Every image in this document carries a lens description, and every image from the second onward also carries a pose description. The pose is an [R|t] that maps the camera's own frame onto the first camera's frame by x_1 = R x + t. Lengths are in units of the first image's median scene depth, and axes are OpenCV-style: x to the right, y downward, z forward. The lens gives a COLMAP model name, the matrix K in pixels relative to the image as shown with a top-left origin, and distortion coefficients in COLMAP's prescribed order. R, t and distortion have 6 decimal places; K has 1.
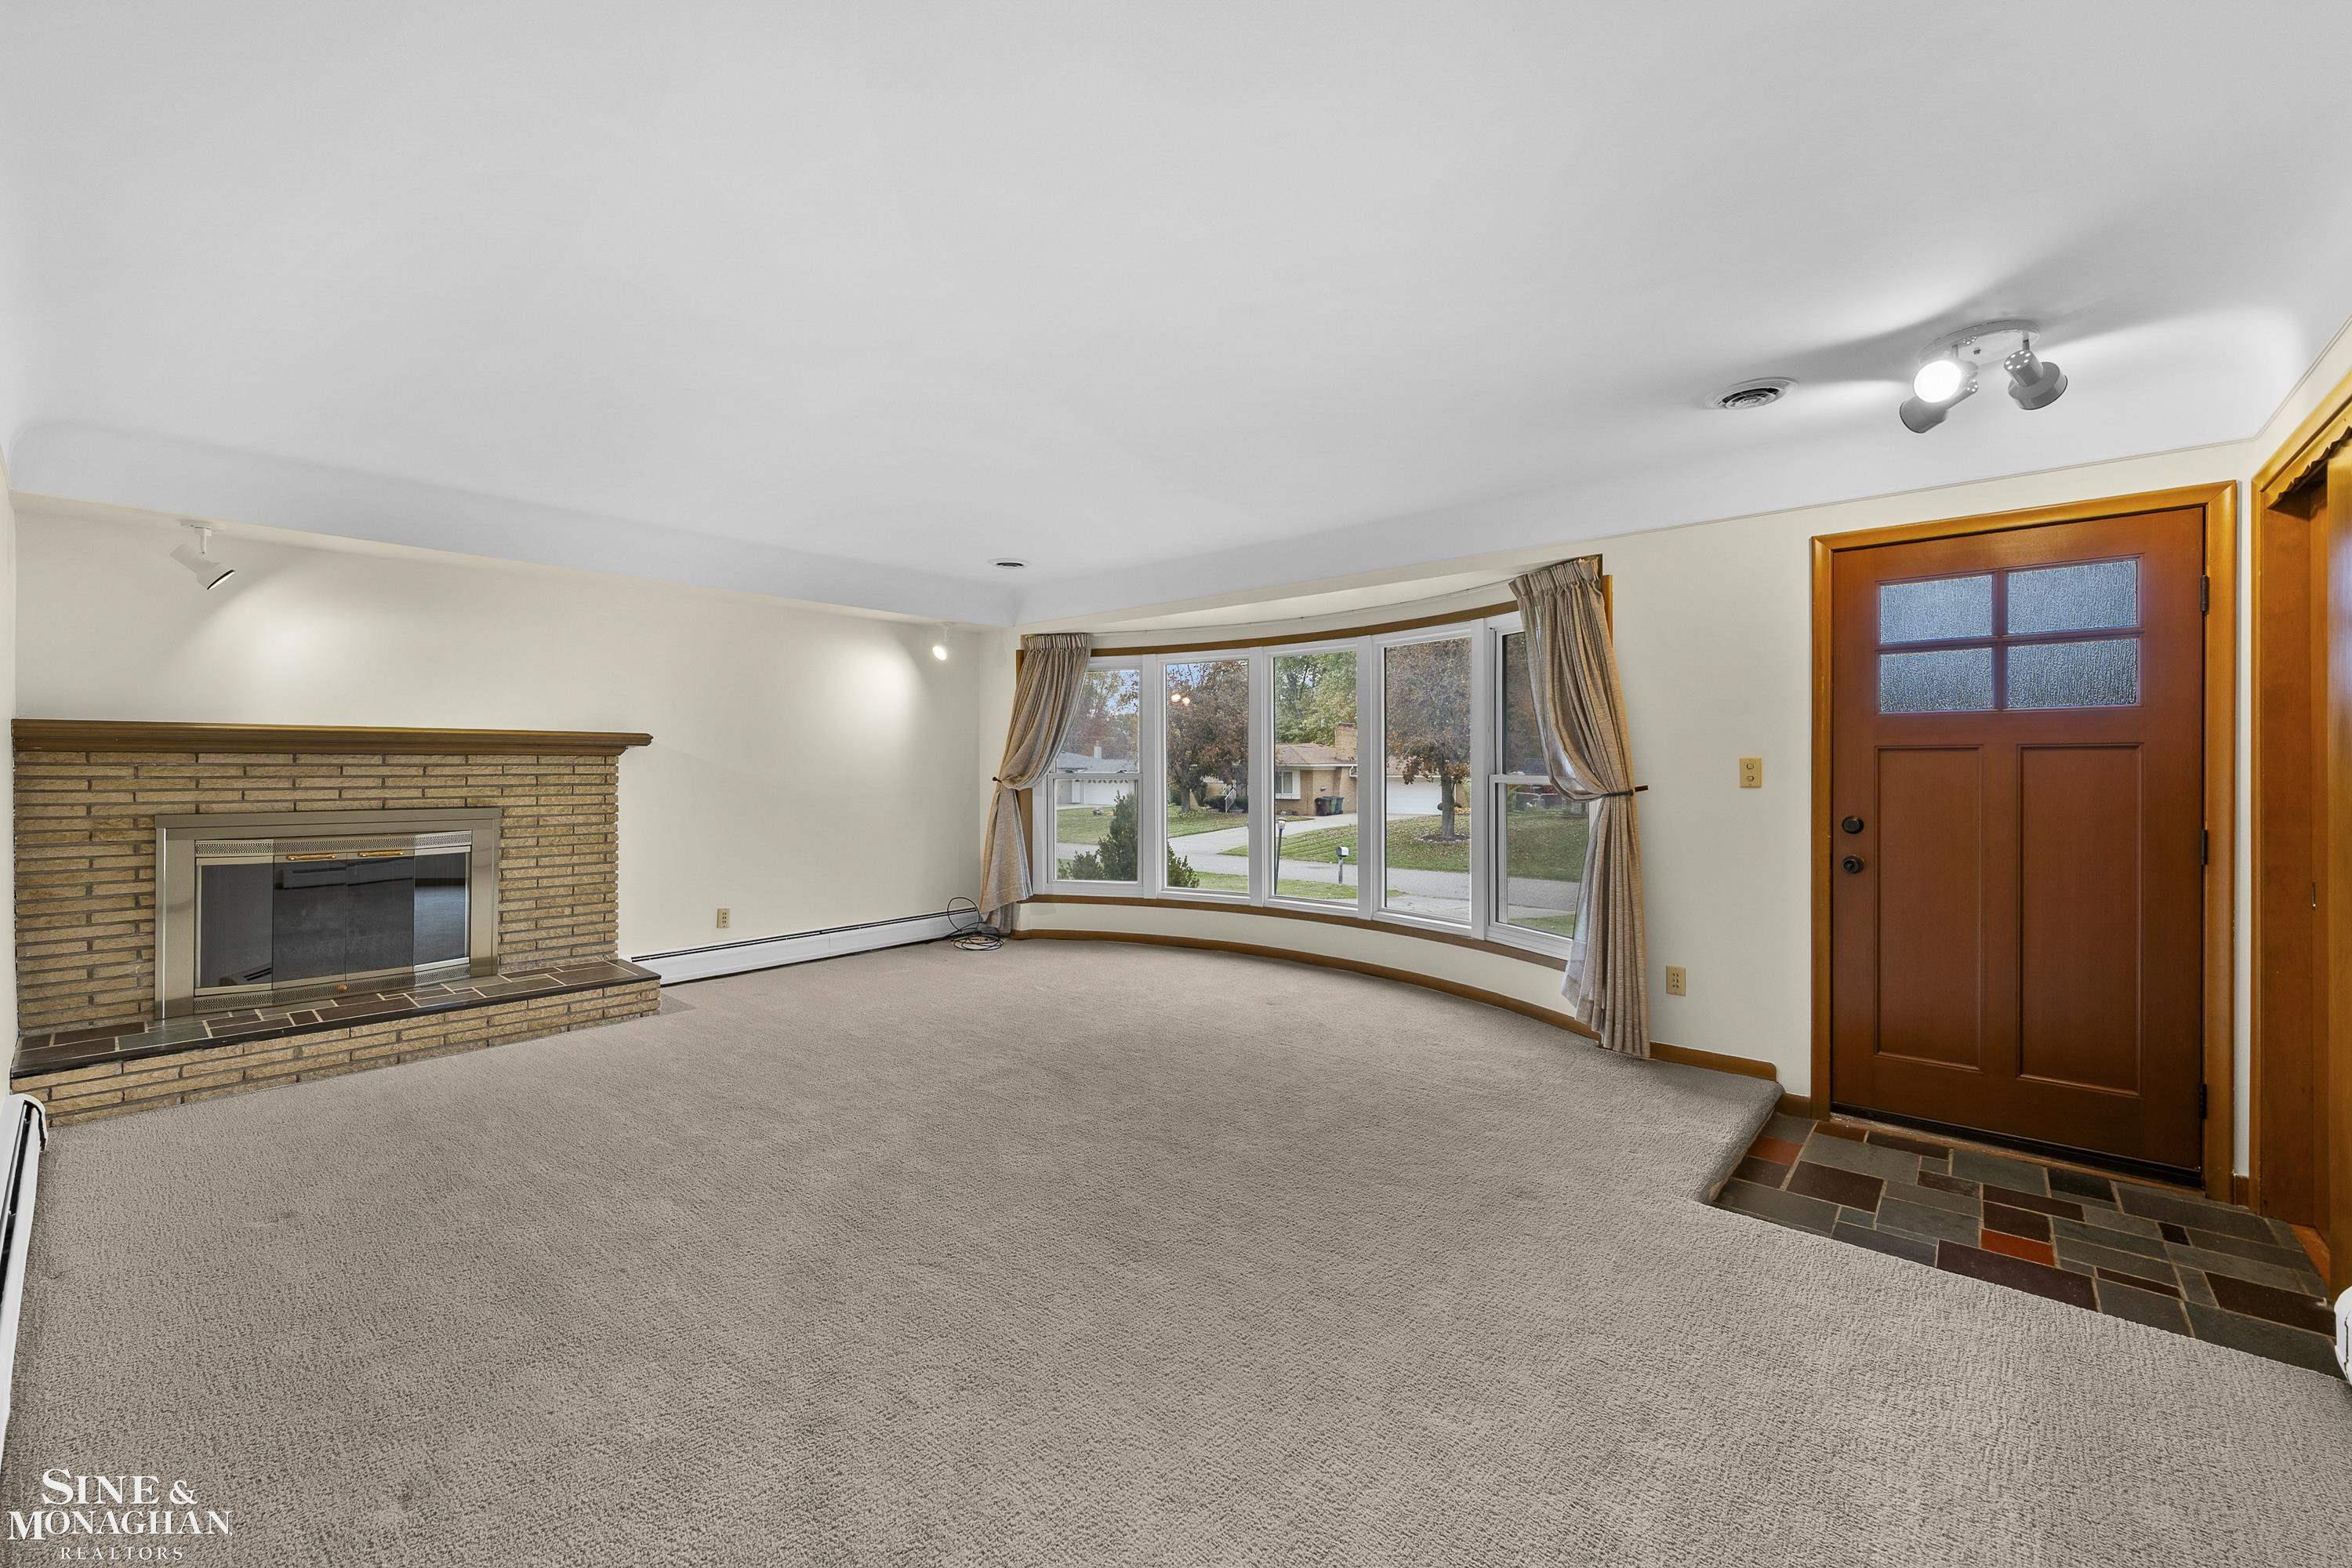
lens RADIAL K [[936.6, 0, 1158.3], [0, 936.6, 774.4], [0, 0, 1]] dist [-0.001812, 0.000464]
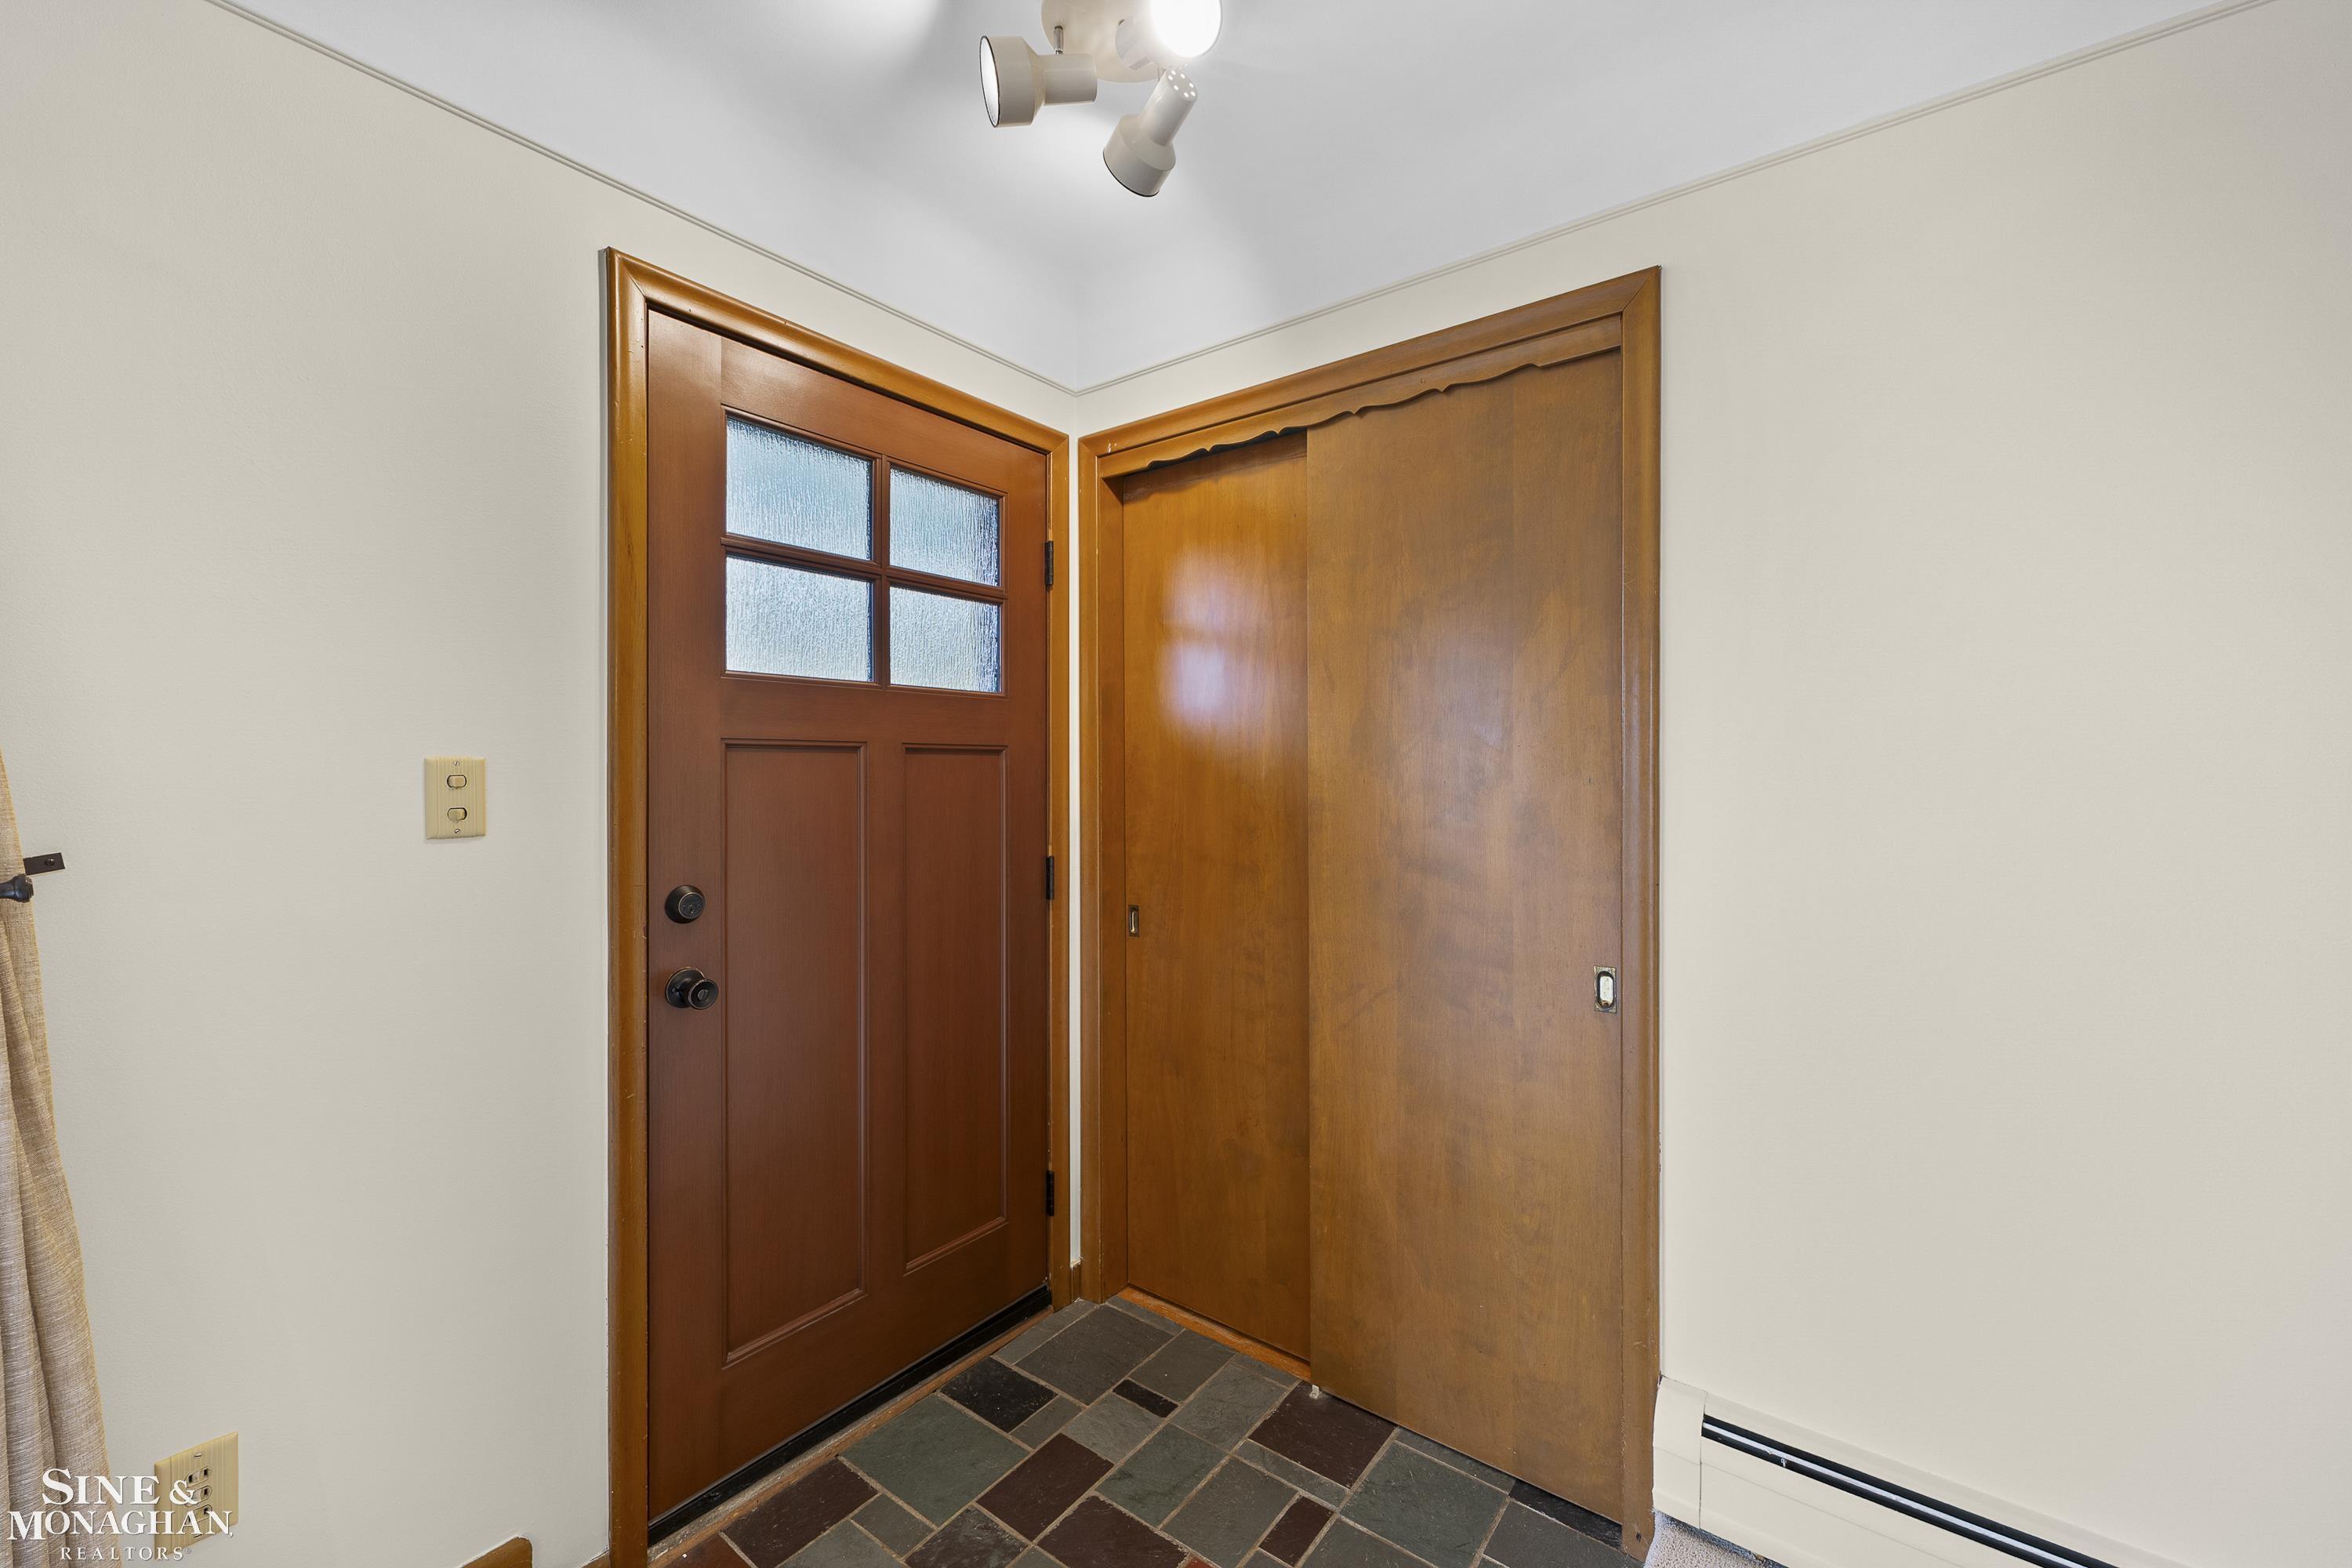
lens RADIAL K [[936.6, 0, 1180.0], [0, 936.6, 766.4], [0, 0, 1]] dist [-0.001812, 0.000464]
pose [[-0.078001, 0.000406, 0.996953, 0.281231], [0.005617, 0.999984, 0.000032, -0.015954], [-0.996937, 0.005602, -0.078002, 0.874073]]
